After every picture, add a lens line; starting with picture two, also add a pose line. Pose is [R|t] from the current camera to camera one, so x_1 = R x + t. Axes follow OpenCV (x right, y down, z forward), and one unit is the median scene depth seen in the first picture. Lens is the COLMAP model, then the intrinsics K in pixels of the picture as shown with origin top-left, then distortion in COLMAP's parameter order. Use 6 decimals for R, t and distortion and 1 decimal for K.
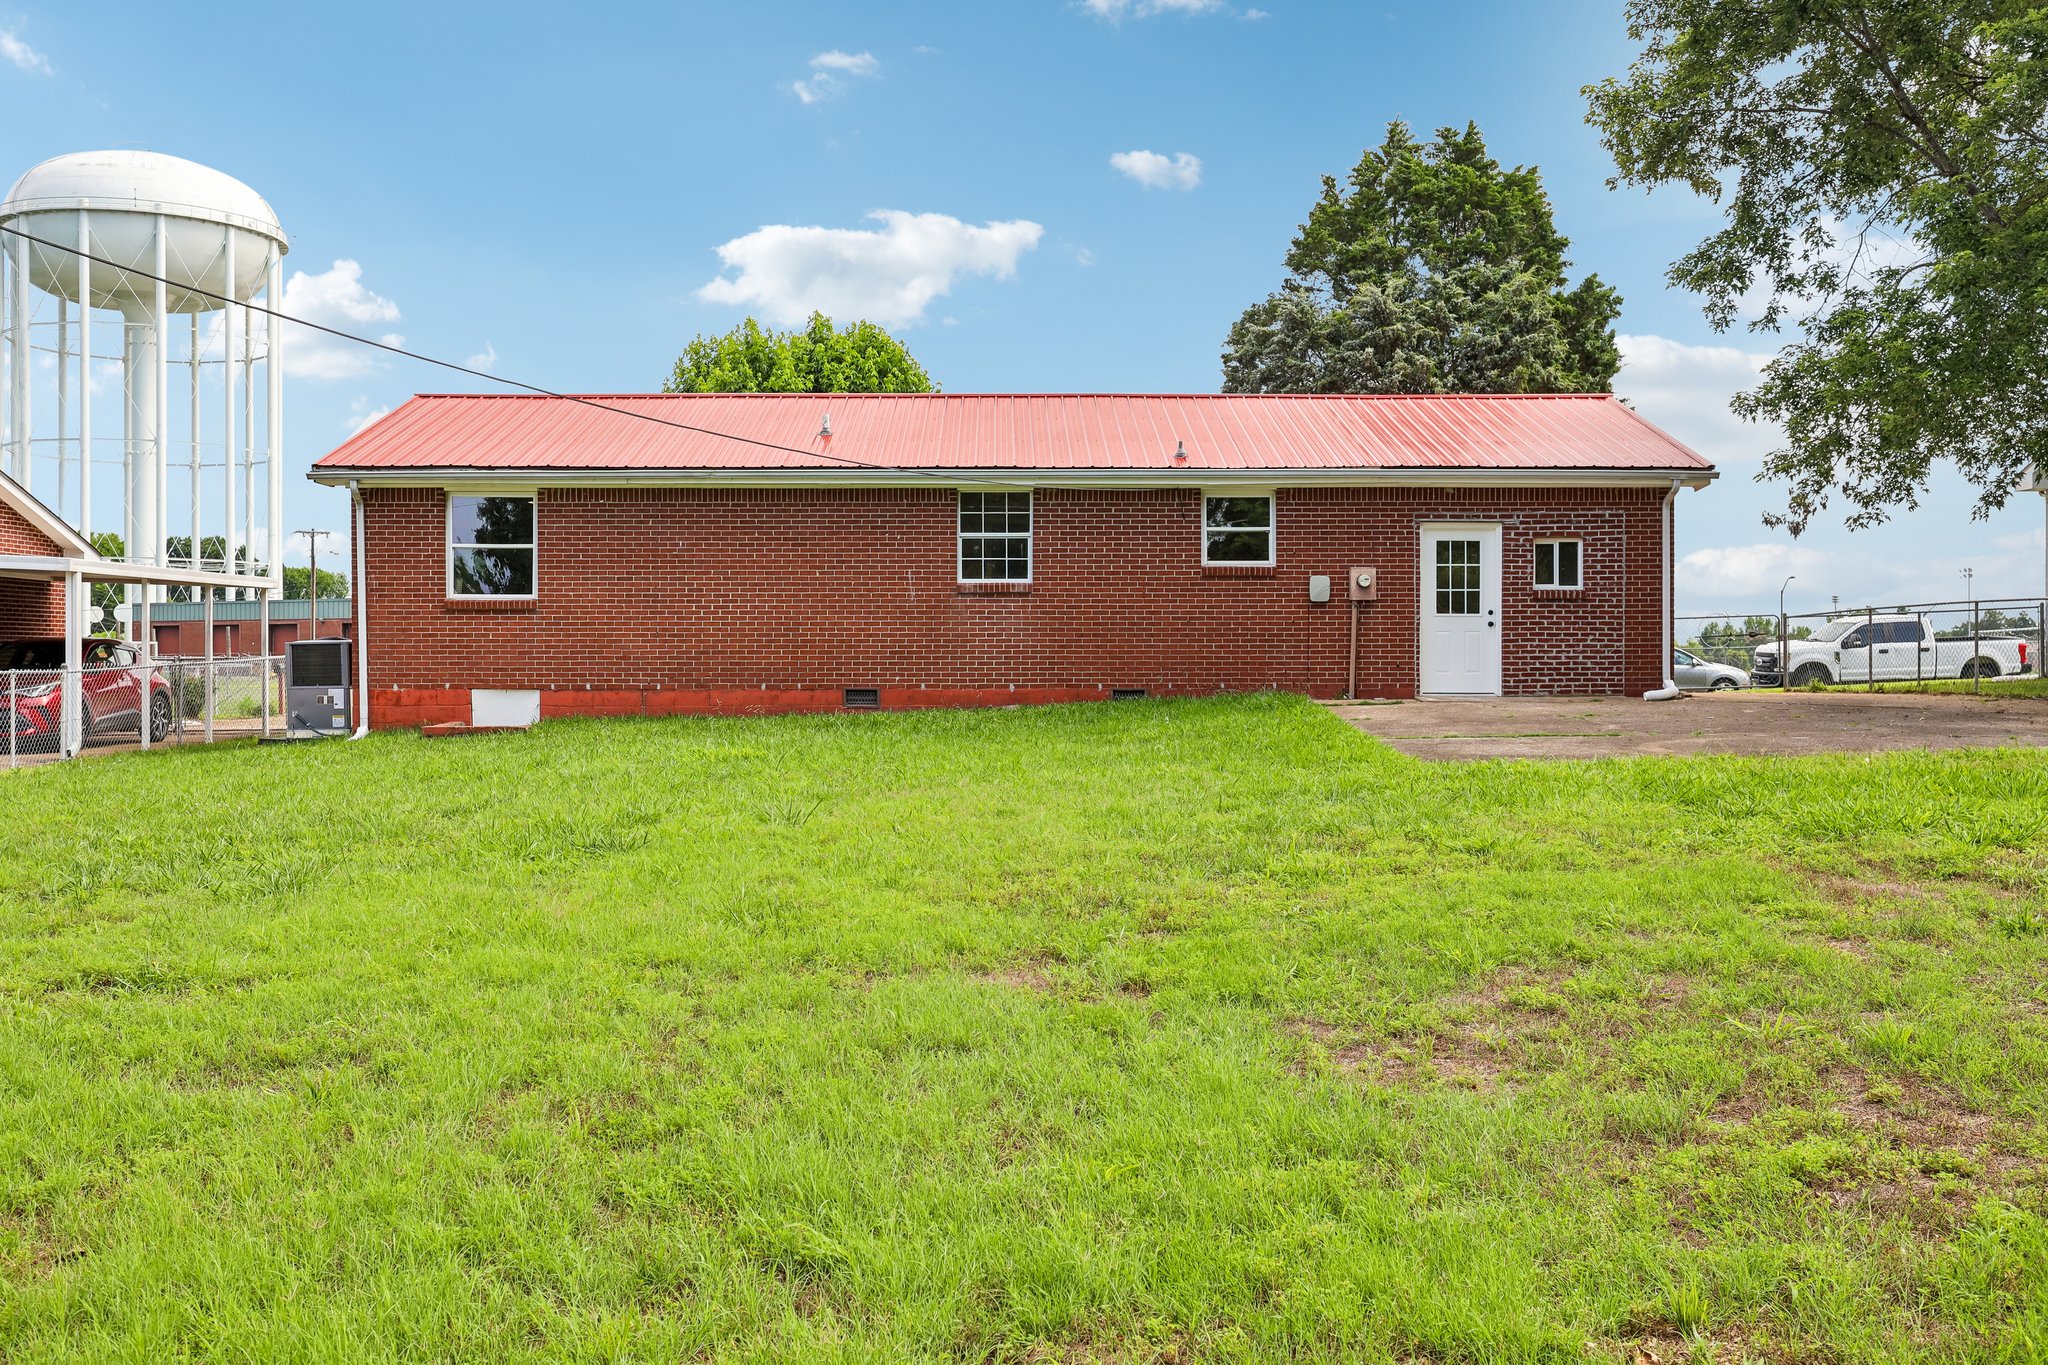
lens RADIAL K [[2098.0, 0, 1024.0], [0, 2098.0, 682.5], [0, 0, 1]] dist [-0.009910, 0.000698]
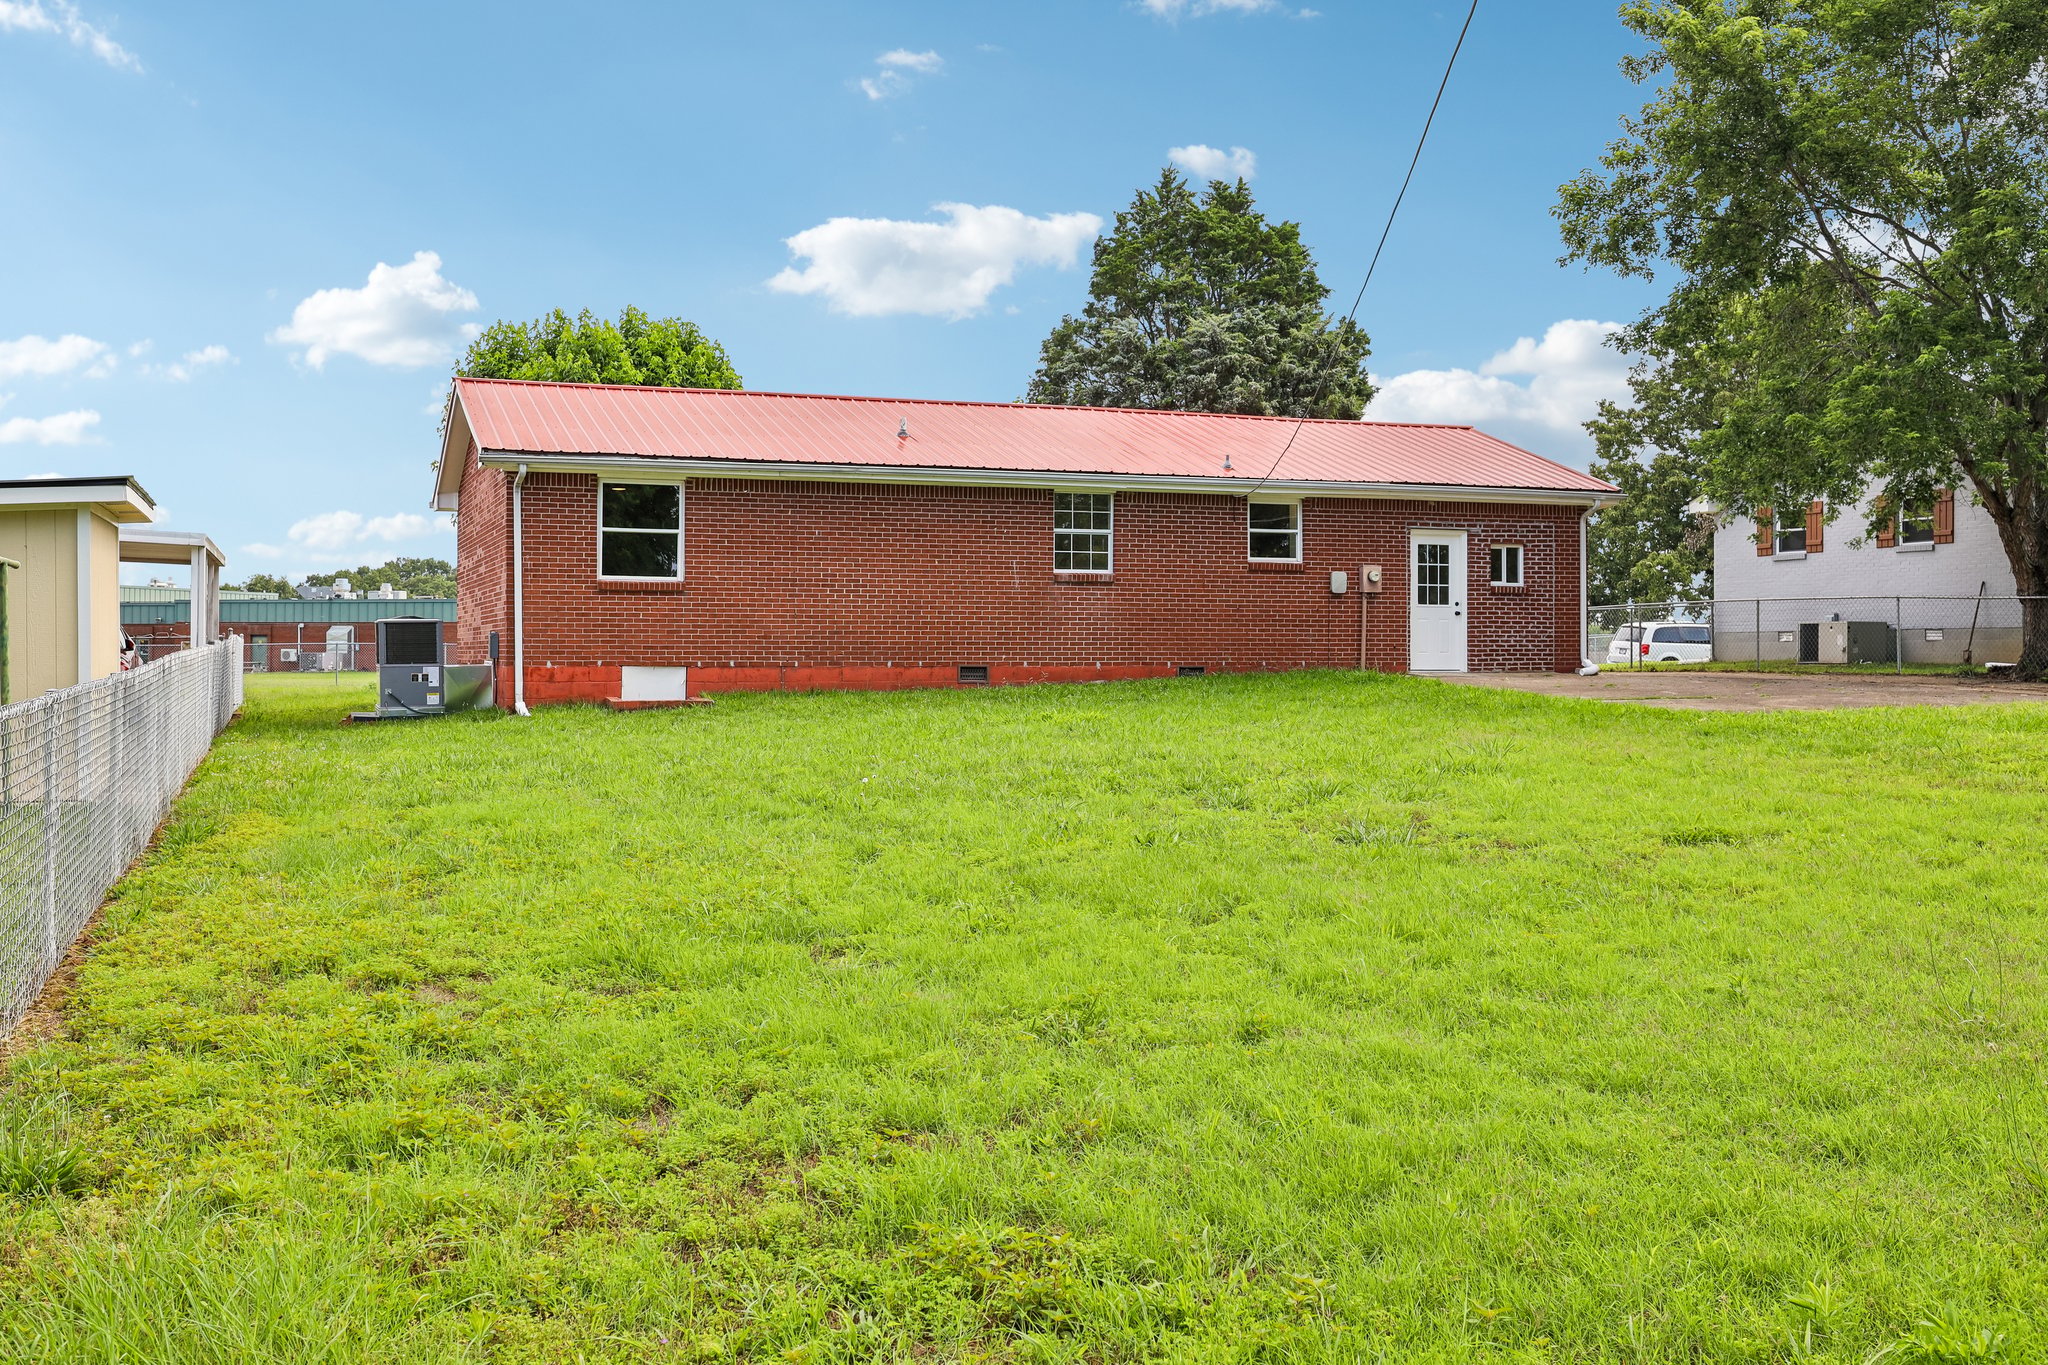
lens RADIAL K [[2098.0, 0, 1024.0], [0, 2098.0, 682.5], [0, 0, 1]] dist [-0.009910, 0.000698]
pose [[0.936618, -0.002171, 0.350345, -0.442891], [0.000805, 0.999991, 0.004046, 0.007280], [-0.350351, -0.003507, 0.936612, -0.056648]]
